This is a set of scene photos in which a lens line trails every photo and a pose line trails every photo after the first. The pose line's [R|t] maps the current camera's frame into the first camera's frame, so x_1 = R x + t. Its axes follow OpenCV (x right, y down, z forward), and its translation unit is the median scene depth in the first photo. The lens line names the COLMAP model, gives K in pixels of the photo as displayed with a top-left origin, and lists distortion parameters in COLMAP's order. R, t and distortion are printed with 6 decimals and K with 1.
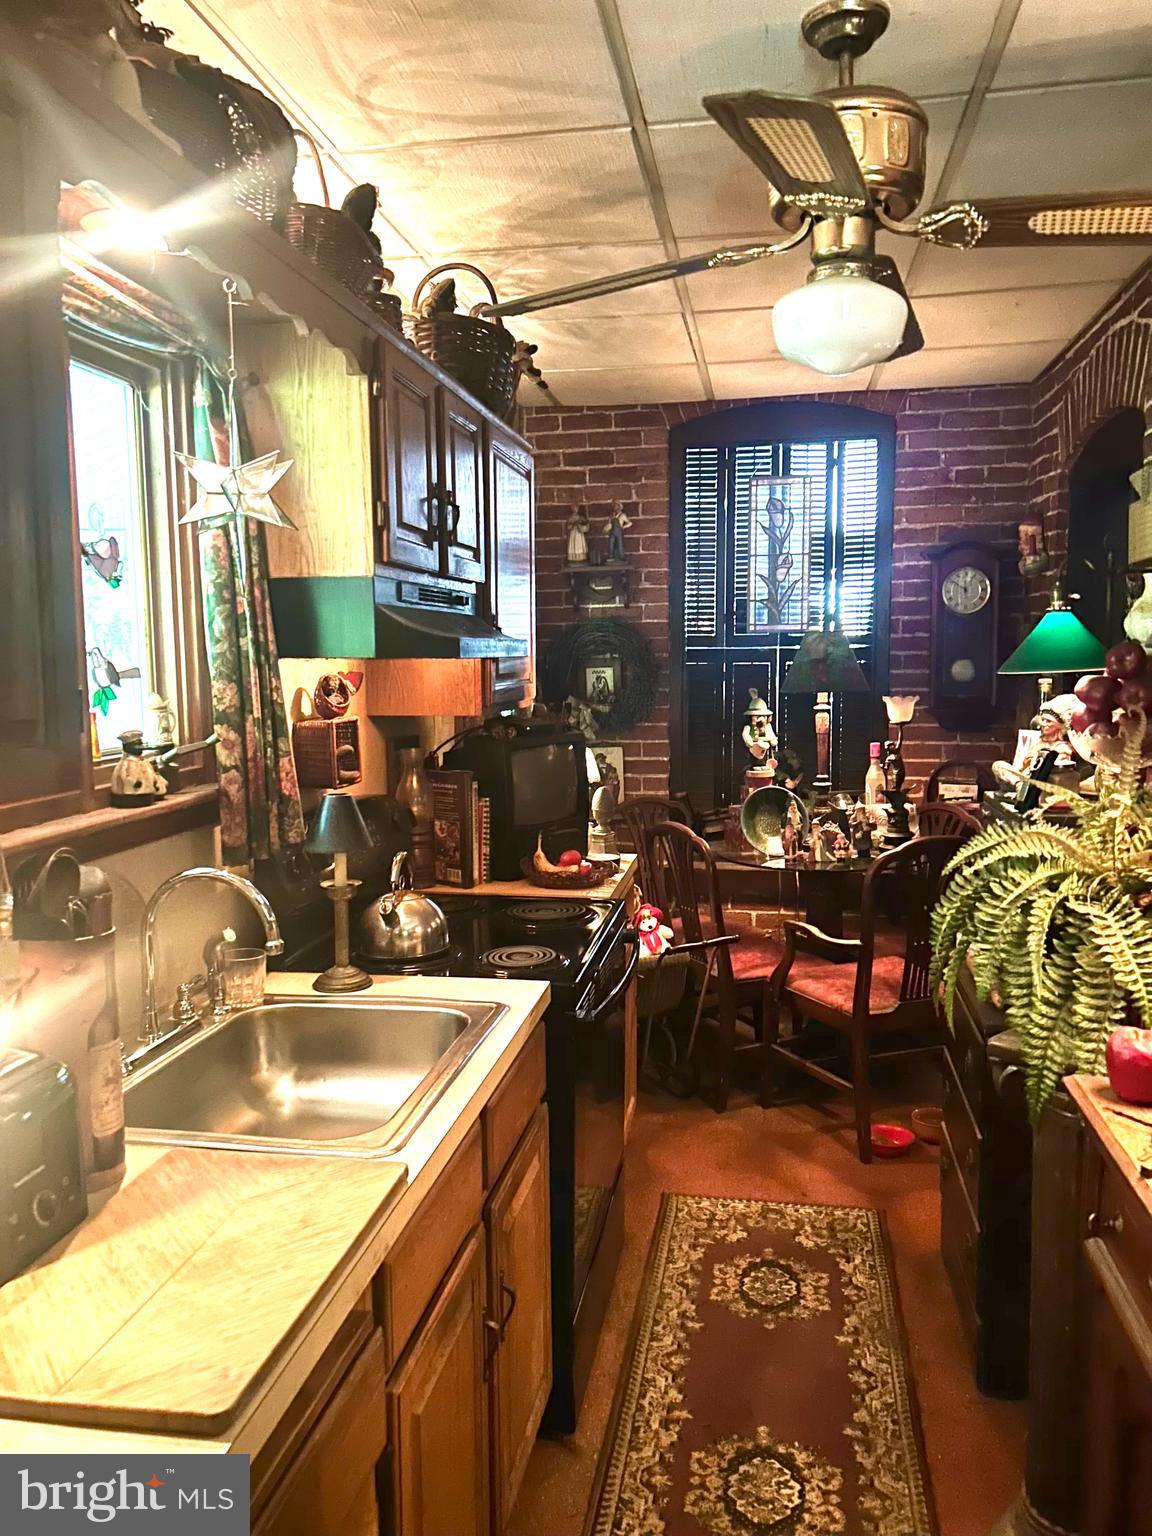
lens RADIAL K [[1100.9, 0, 575.3], [0, 1100.9, 772.9], [0, 0, 1]] dist [0.054995, -0.078354]
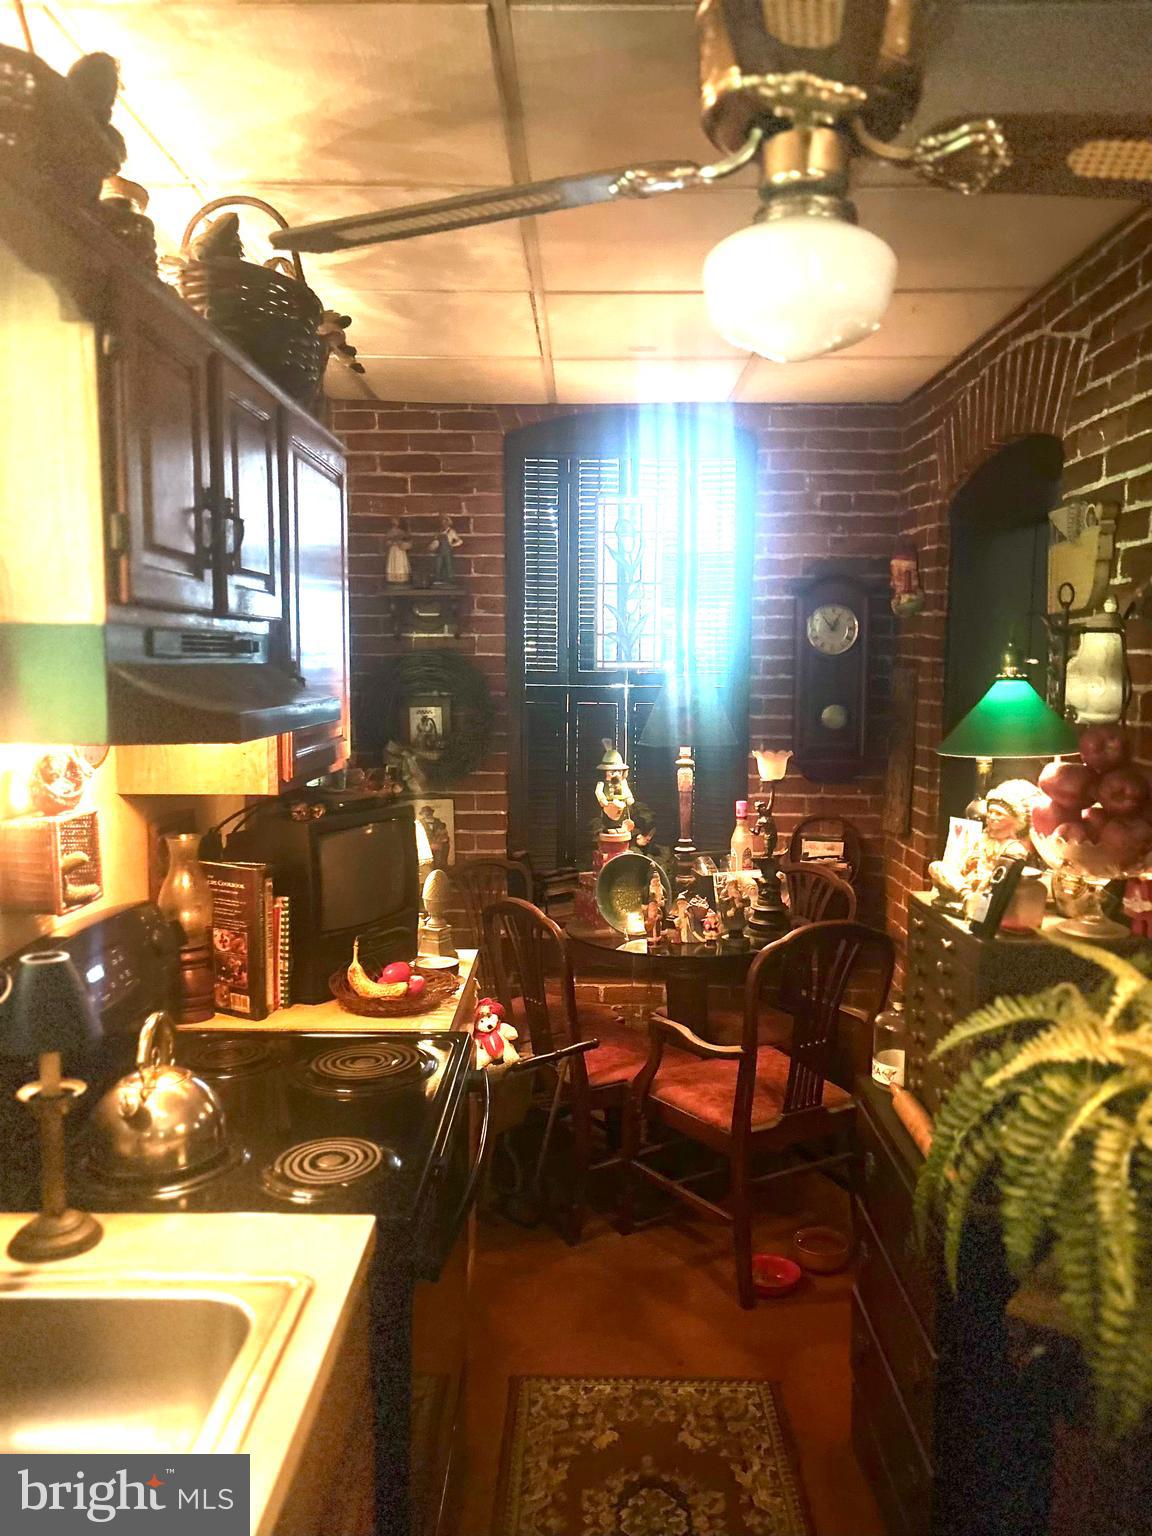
lens RADIAL K [[1100.9, 0, 575.3], [0, 1100.9, 772.9], [0, 0, 1]] dist [0.054995, -0.078354]
pose [[0.985754, -0.001872, 0.168181, -0.010214], [0.003178, 0.999967, -0.007493, -0.055371], [-0.168161, 0.007921, 0.985728, 0.197892]]
